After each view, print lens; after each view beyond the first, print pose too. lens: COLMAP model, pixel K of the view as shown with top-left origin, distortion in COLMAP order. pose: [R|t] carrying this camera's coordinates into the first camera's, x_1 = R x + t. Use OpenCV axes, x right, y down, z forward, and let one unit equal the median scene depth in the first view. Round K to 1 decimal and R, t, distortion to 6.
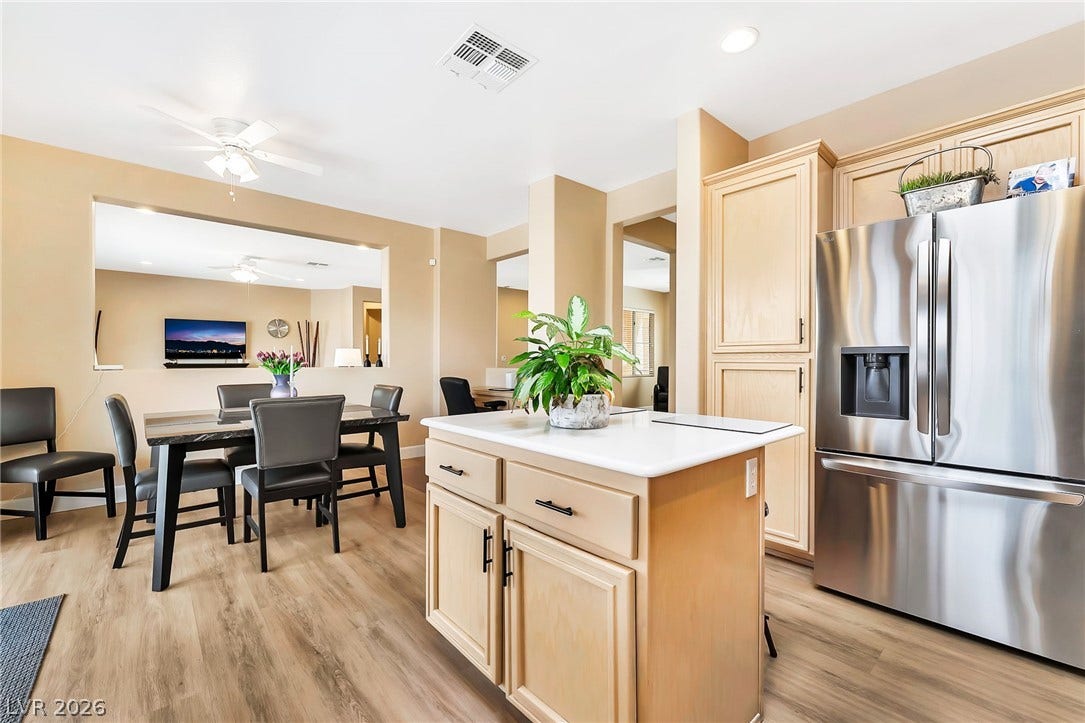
lens RADIAL K [[465.8, 0, 542.5], [0, 465.8, 361.5], [0, 0, 1]] dist [-0.001869, -0.000203]
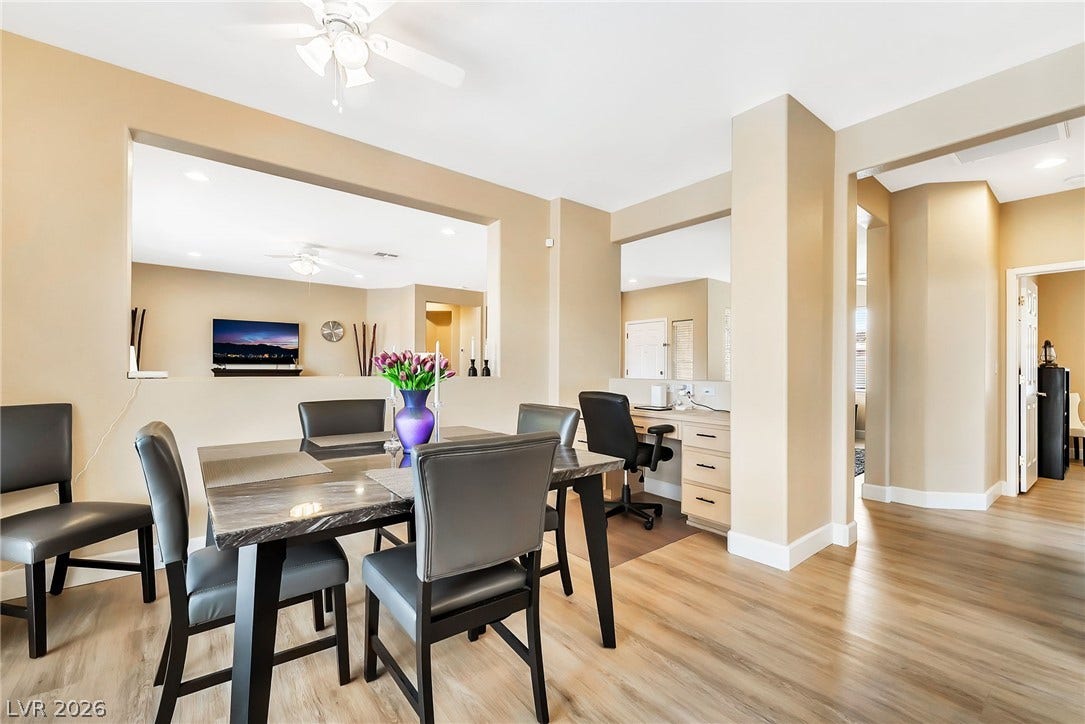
lens RADIAL K [[450.2, 0, 534.1], [0, 450.2, 369.0], [0, 0, 1]] dist [-0.000199, -0.000079]
pose [[0.998661, 0.008539, -0.051021, -0.207889], [-0.008580, 0.999963, -0.000585, -0.000509], [0.051014, 0.001022, 0.998697, 0.230255]]
